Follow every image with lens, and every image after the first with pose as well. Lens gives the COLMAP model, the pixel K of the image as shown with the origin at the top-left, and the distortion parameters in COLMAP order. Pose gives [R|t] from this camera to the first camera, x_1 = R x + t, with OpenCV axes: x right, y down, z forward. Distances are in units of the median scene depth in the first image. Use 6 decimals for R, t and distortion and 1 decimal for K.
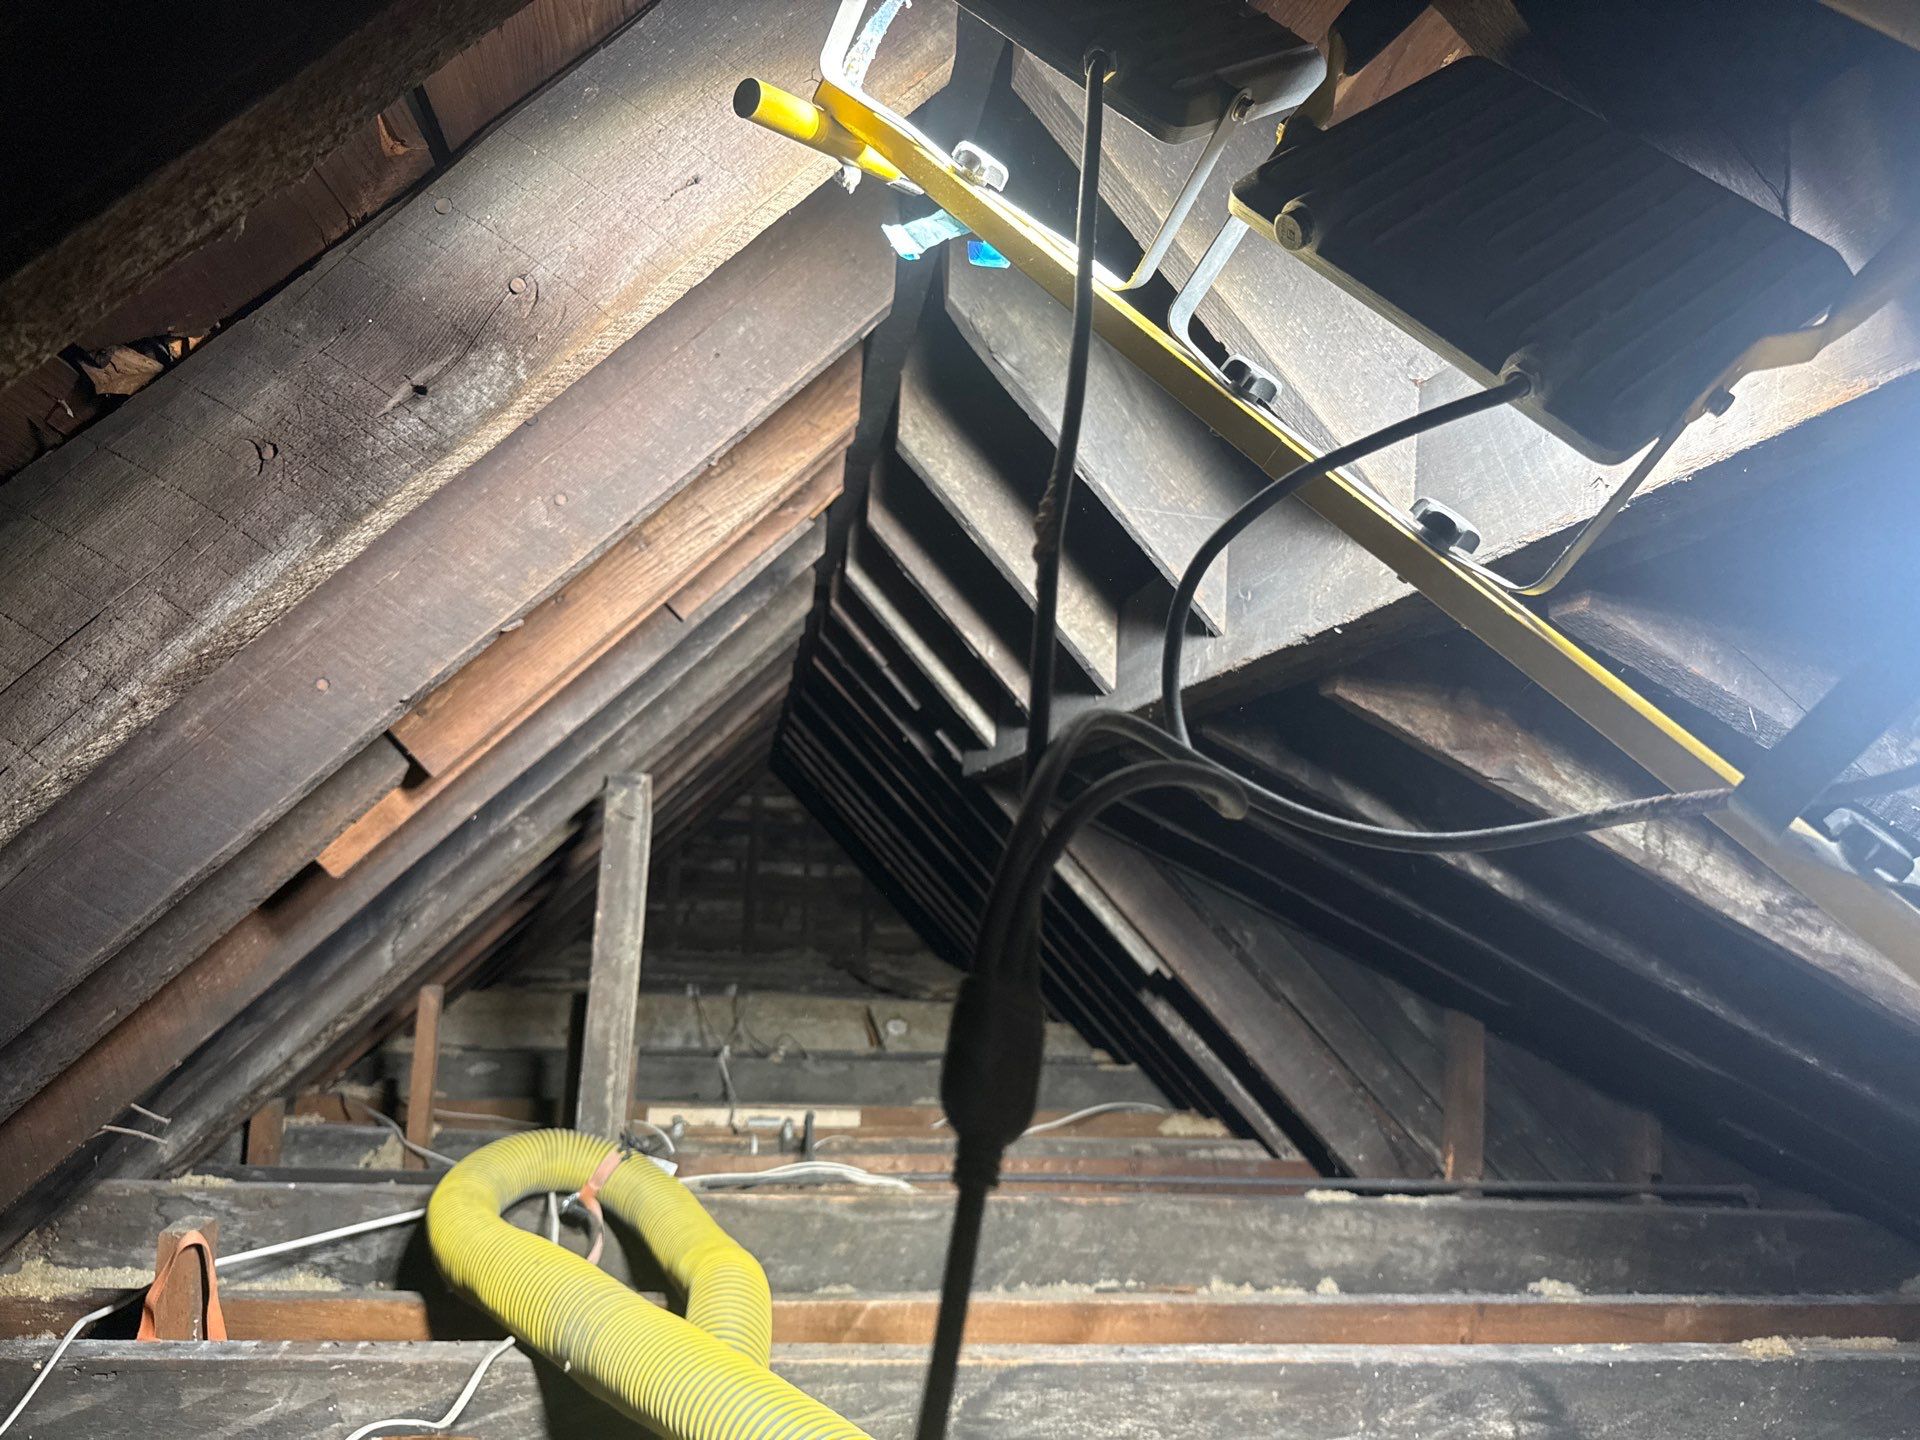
lens RADIAL K [[1357.1, 0, 962.8], [0, 1357.1, 709.4], [0, 0, 1]] dist [0.034115, -0.051576]
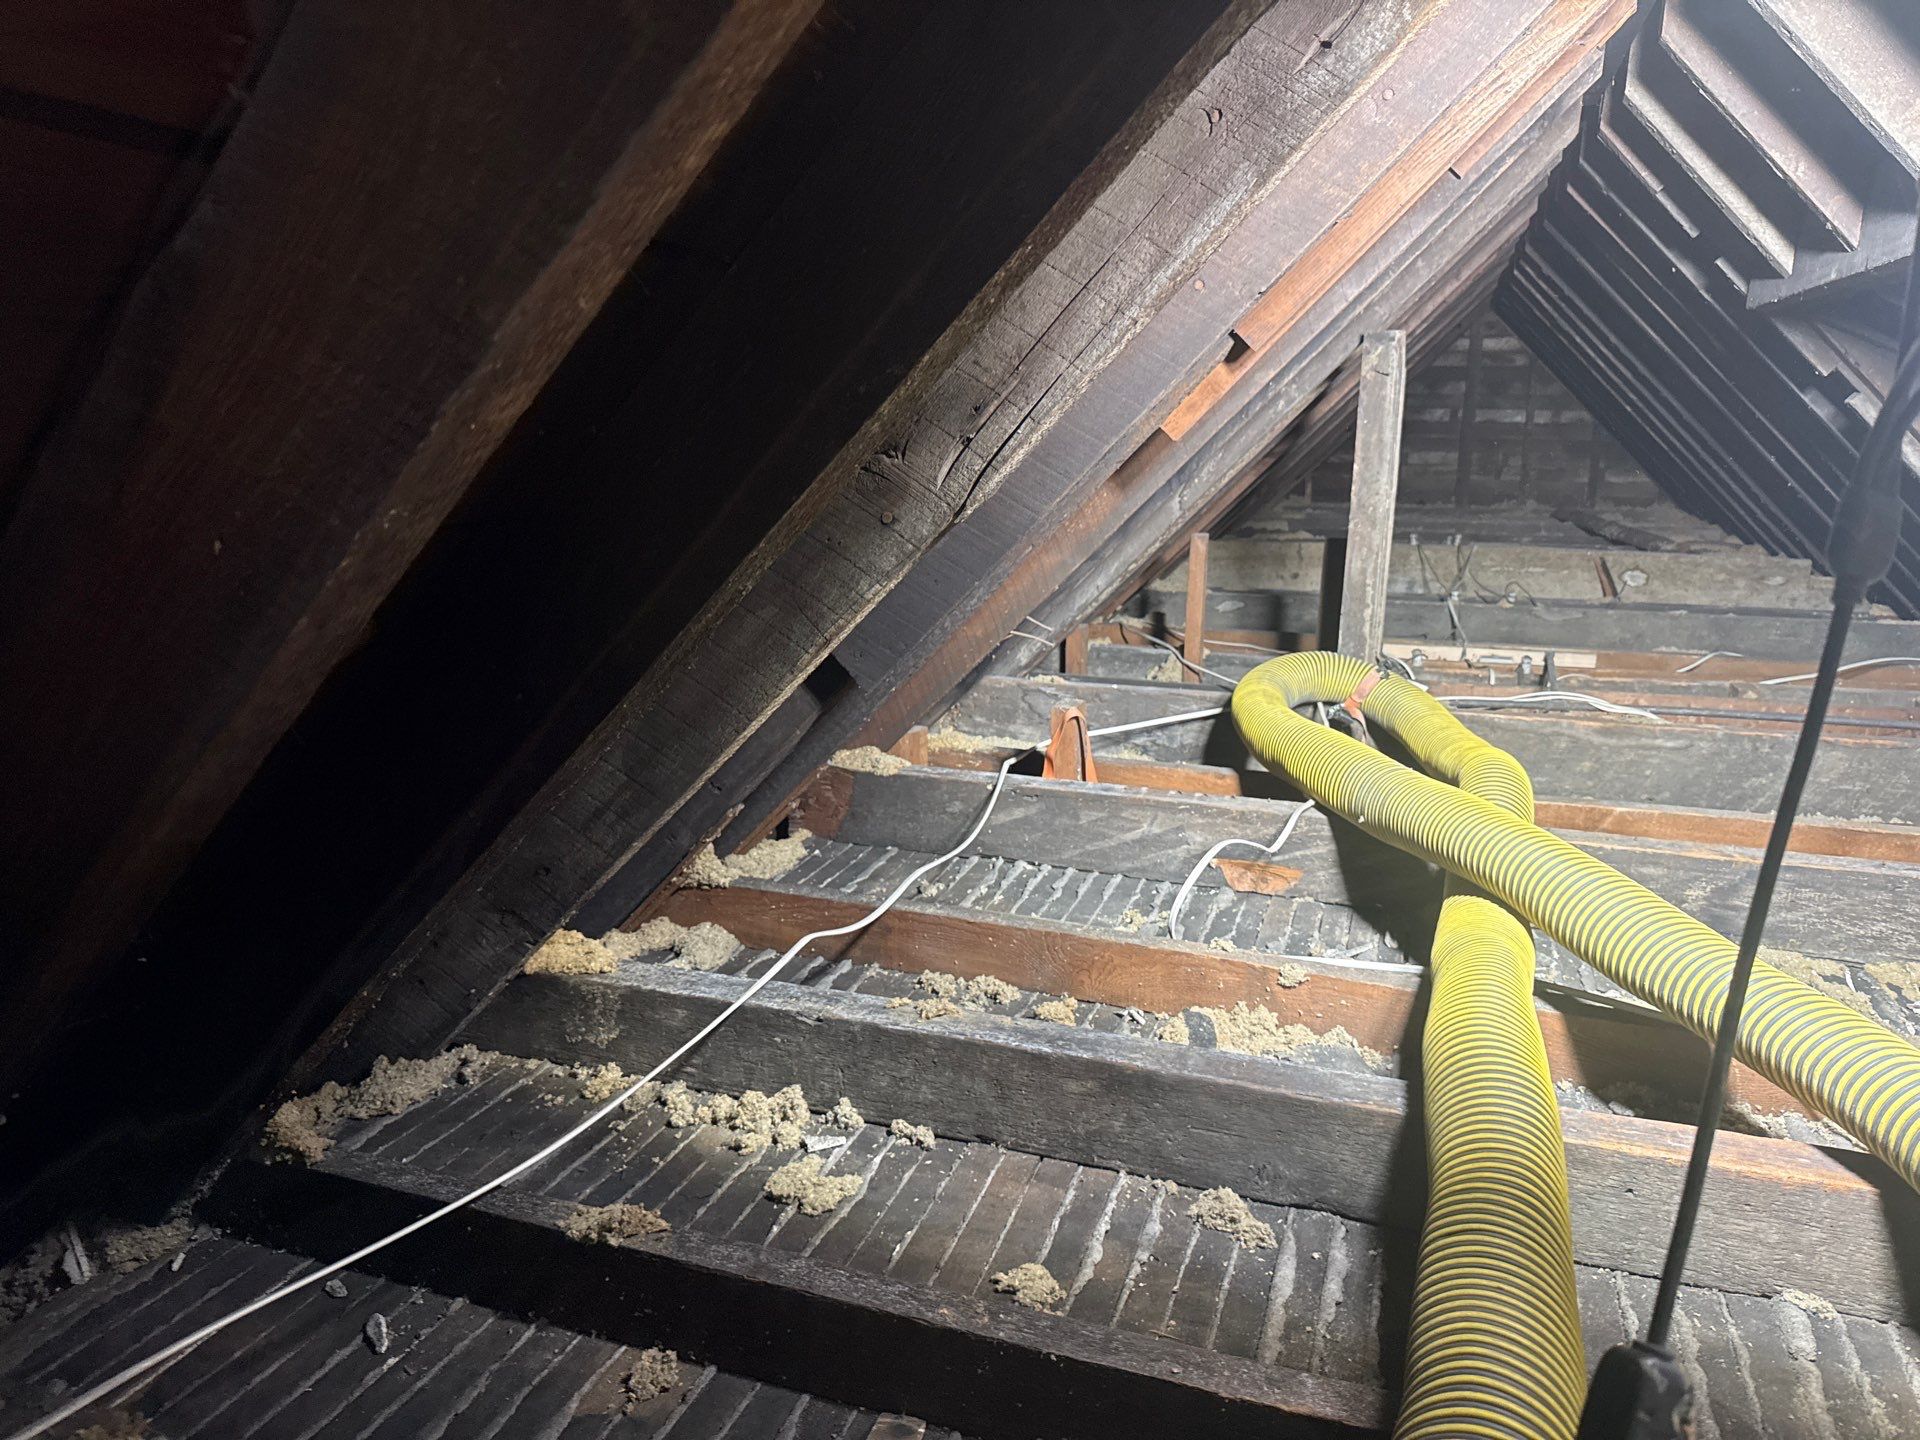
lens RADIAL K [[1357.1, 0, 954.4], [0, 1357.1, 738.2], [0, 0, 1]] dist [0.034115, -0.051576]
pose [[0.880316, 0.067623, -0.469544, -0.026587], [0.094665, 0.944839, 0.313555, -0.023233], [0.464847, -0.320477, 0.825355, -0.170451]]
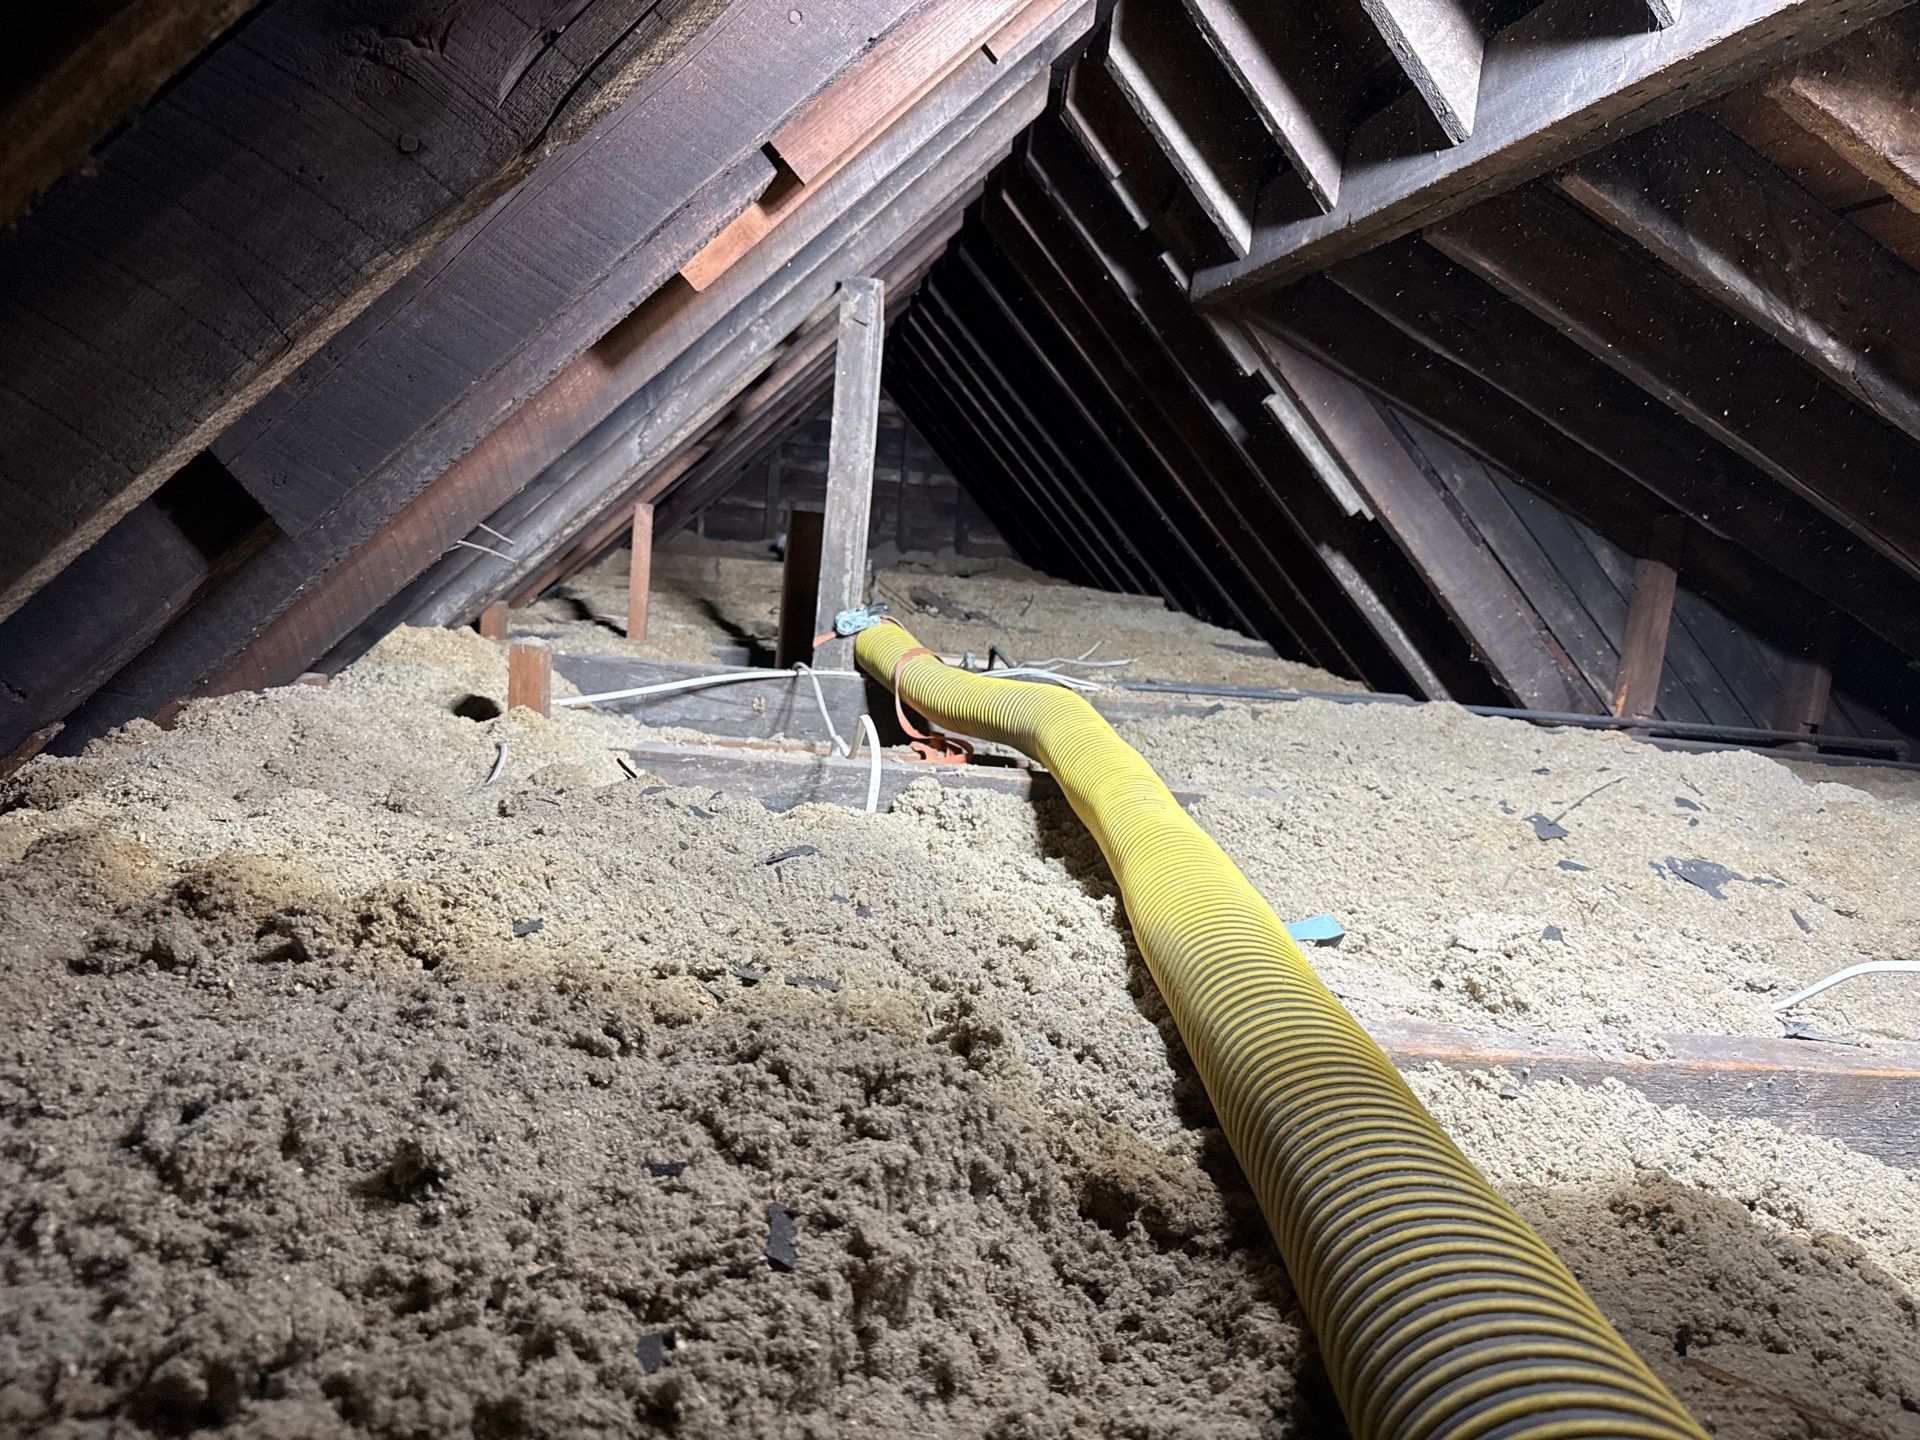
lens RADIAL K [[1357.1, 0, 947.2], [0, 1357.1, 718.3], [0, 0, 1]] dist [0.034115, -0.051576]
pose [[0.998403, 0.048031, -0.029726, -0.182005], [-0.038786, 0.965529, 0.257390, 0.130548], [0.041064, -0.255826, 0.965850, -0.052806]]
